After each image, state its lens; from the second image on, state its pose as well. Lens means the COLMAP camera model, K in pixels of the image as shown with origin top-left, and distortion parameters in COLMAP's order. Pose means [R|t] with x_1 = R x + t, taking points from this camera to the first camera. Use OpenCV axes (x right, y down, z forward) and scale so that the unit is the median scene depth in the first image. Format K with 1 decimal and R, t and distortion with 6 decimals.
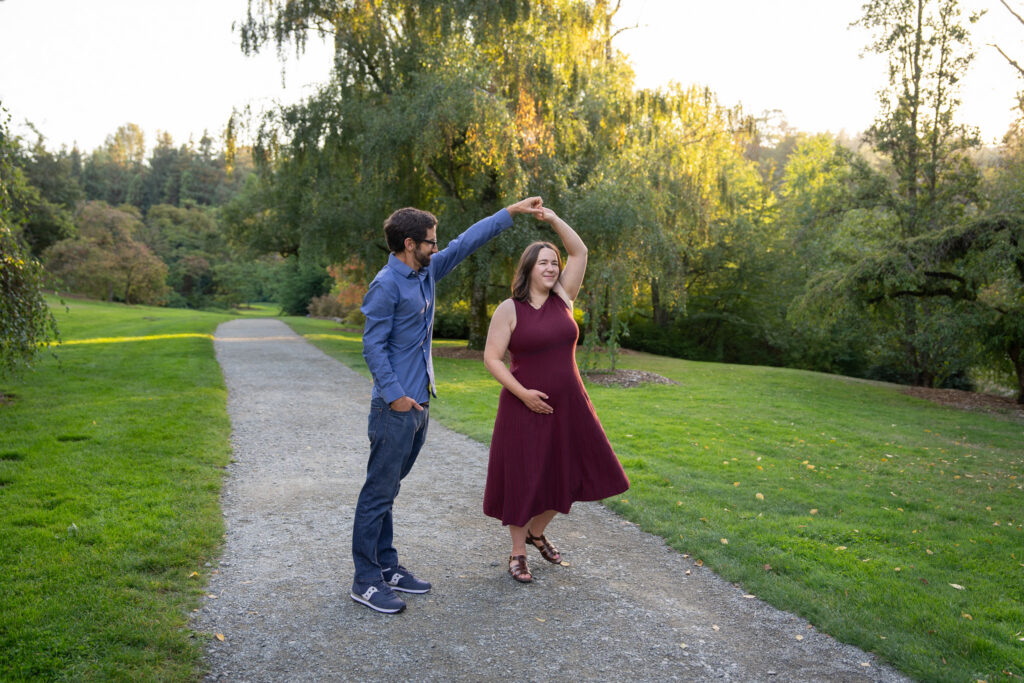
lens RADIAL K [[995.3, 0, 512.0], [0, 995.3, 341.5], [0, 0, 1]] dist [-0.001806, -0.002380]
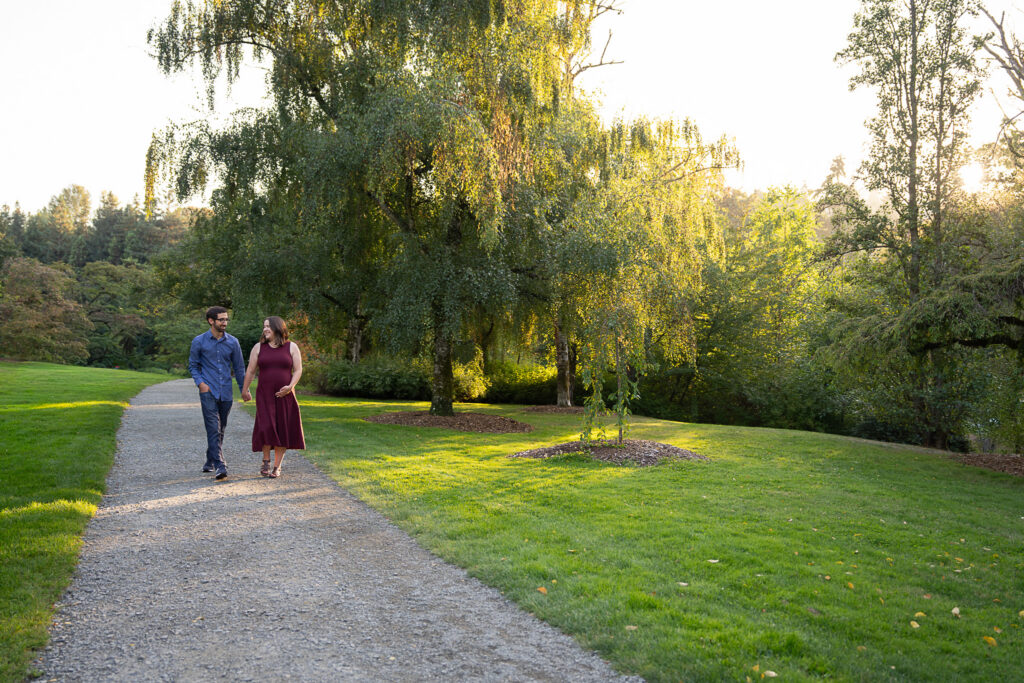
lens RADIAL K [[995.3, 0, 512.0], [0, 995.3, 341.5], [0, 0, 1]] dist [-0.001806, -0.002380]
pose [[0.998583, -0.010960, 0.052082, -0.017762], [0.013895, 0.998316, -0.056329, -0.005268], [-0.051377, 0.056973, 0.997053, 0.137589]]
